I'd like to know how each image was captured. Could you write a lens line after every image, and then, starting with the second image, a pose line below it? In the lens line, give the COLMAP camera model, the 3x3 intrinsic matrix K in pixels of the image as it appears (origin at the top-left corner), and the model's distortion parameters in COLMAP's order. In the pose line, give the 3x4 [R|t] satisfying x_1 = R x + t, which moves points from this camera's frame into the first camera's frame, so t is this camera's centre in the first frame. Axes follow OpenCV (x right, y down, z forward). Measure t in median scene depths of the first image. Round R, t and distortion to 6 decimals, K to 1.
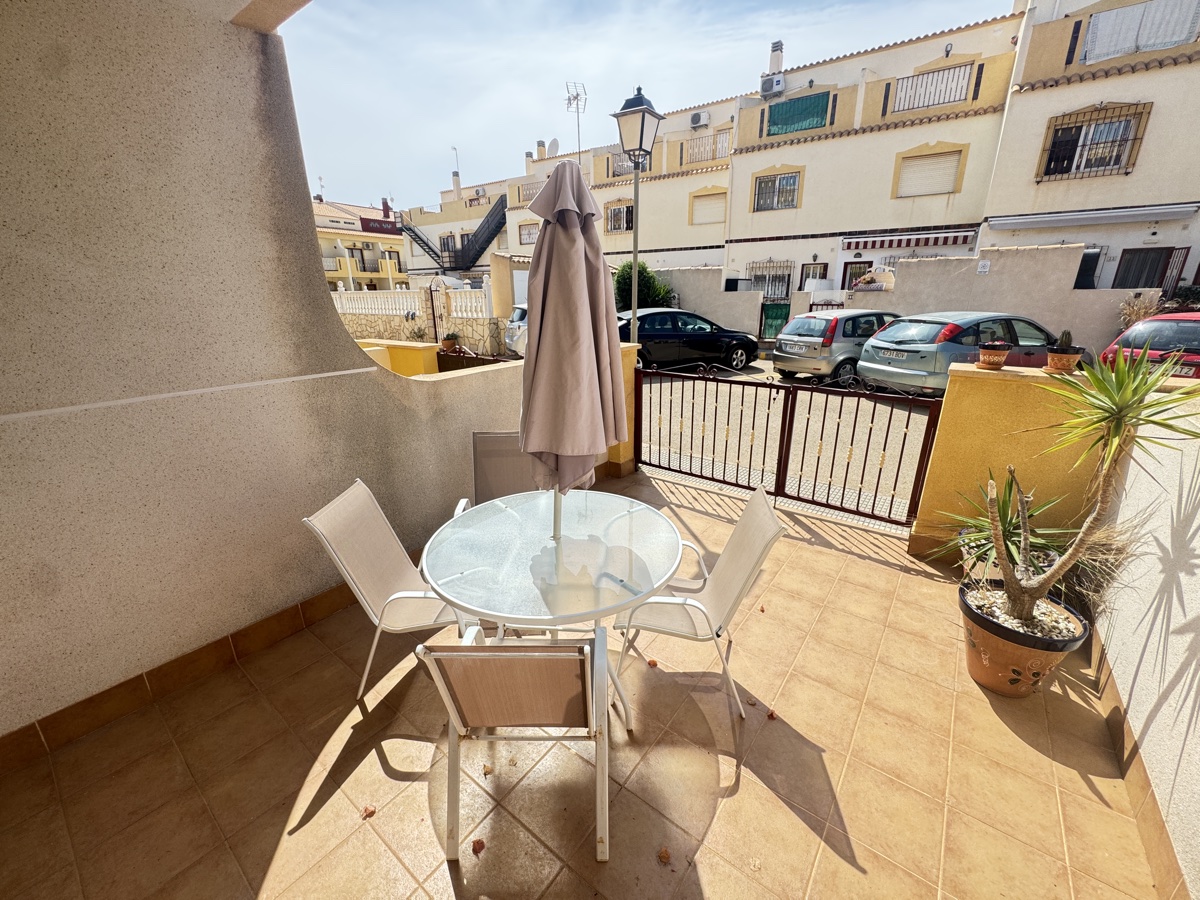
lens RADIAL K [[479.5, 0, 600.3], [0, 479.5, 453.4], [0, 0, 1]] dist [-0.002839, -0.000028]
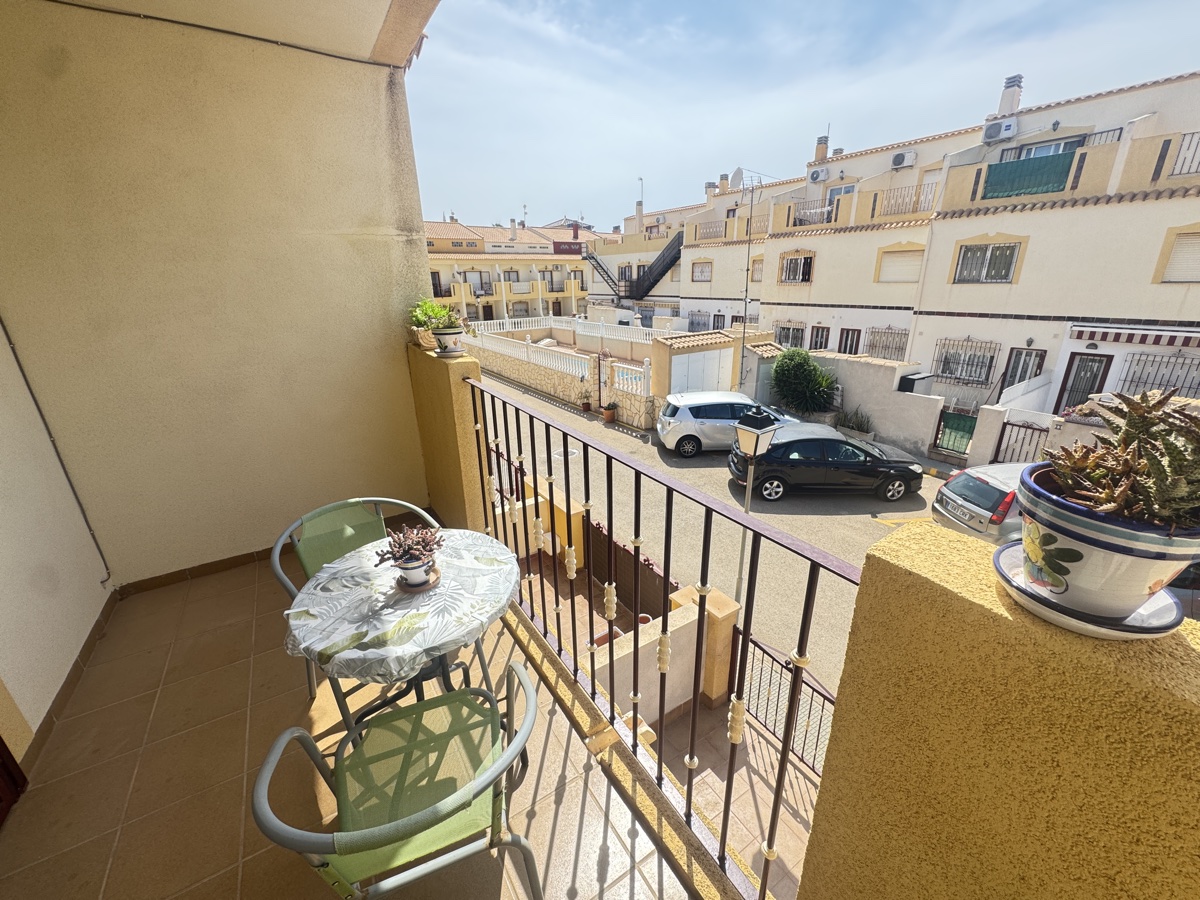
lens RADIAL K [[479.5, 0, 599.7], [0, 479.5, 450.2], [0, 0, 1]] dist [-0.002839, -0.000028]
pose [[0.939777, 0.109475, -0.323780, 0.028472], [-0.099644, 0.993920, 0.046841, -0.180323], [0.326940, -0.011757, 0.944972, -0.047484]]
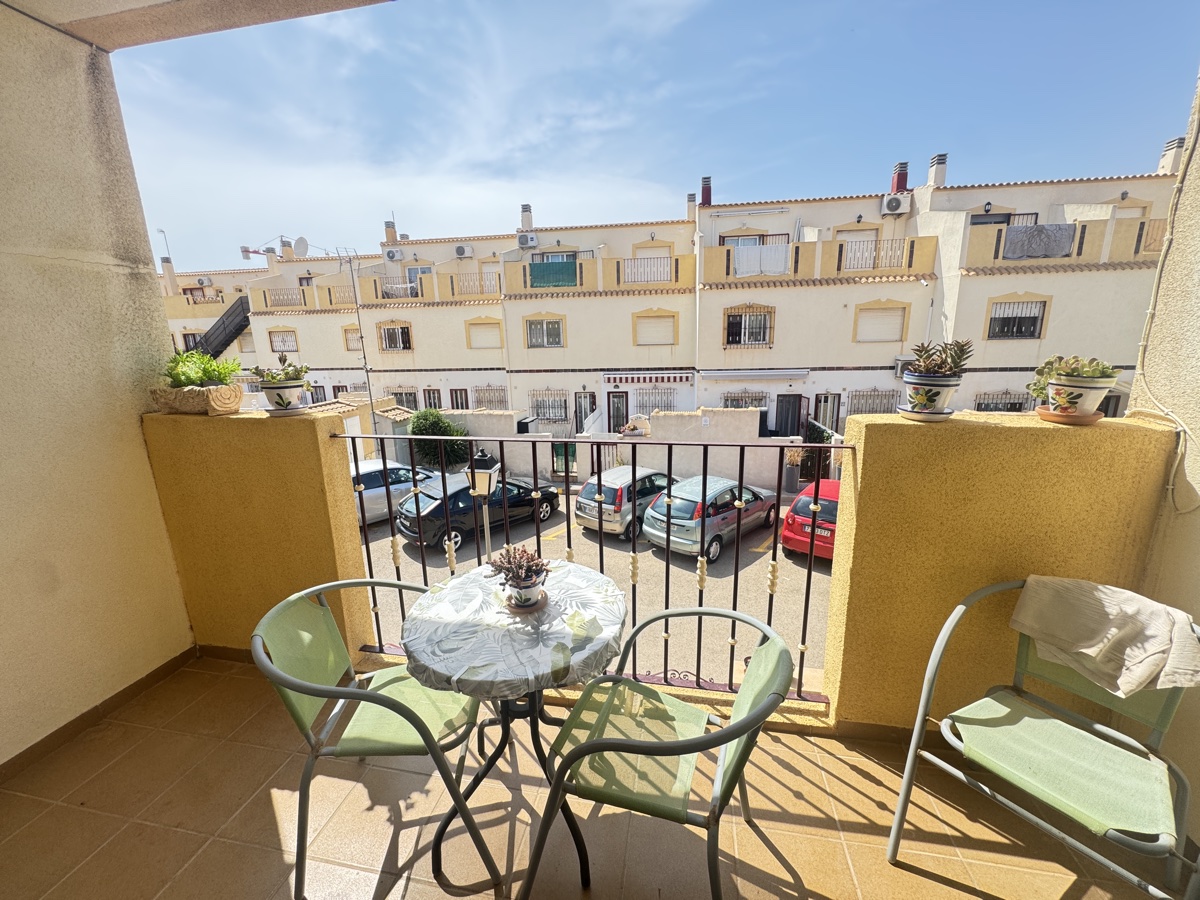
lens RADIAL K [[479.5, 0, 600.8], [0, 479.5, 447.9], [0, 0, 1]] dist [-0.002839, -0.000028]
pose [[0.893144, -0.109504, 0.436236, -0.048541], [0.154971, 0.985442, -0.069921, -0.168889], [-0.422229, 0.130053, 0.897111, -0.062166]]
